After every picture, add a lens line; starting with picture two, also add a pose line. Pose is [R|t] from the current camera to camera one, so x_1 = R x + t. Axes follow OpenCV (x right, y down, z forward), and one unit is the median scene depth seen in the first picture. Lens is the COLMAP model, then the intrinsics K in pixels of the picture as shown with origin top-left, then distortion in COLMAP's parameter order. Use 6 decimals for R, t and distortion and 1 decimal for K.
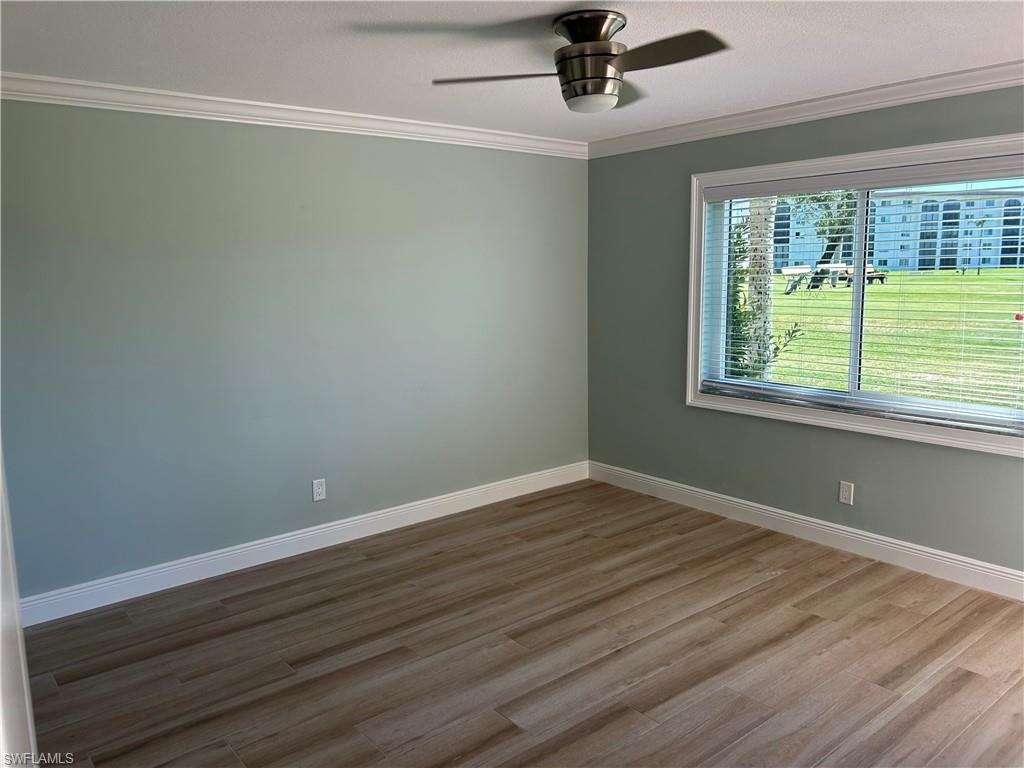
lens RADIAL K [[776.9, 0, 512.0], [0, 776.9, 384.0], [0, 0, 1]] dist [0.043820, -0.000911]
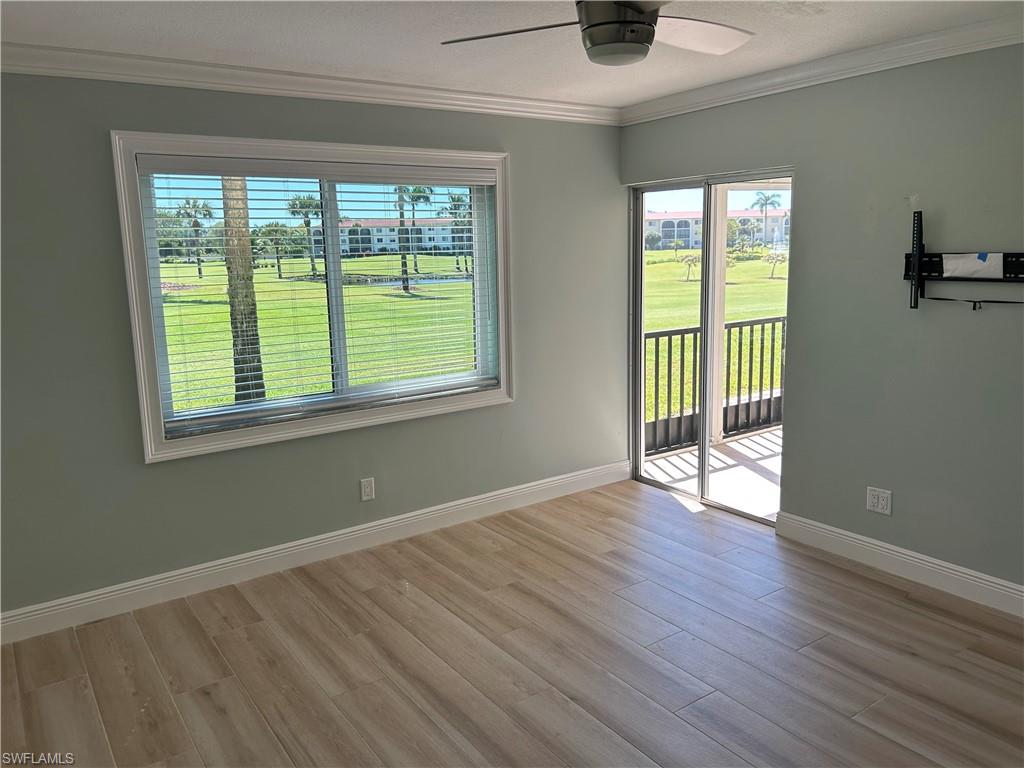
lens RADIAL K [[776.9, 0, 512.0], [0, 776.9, 384.0], [0, 0, 1]] dist [0.043820, -0.000911]
pose [[0.079651, -0.167161, 0.982707, -0.510470], [0.175238, 0.972834, 0.151278, -0.108871], [-0.981299, 0.160159, 0.106780, 0.703728]]
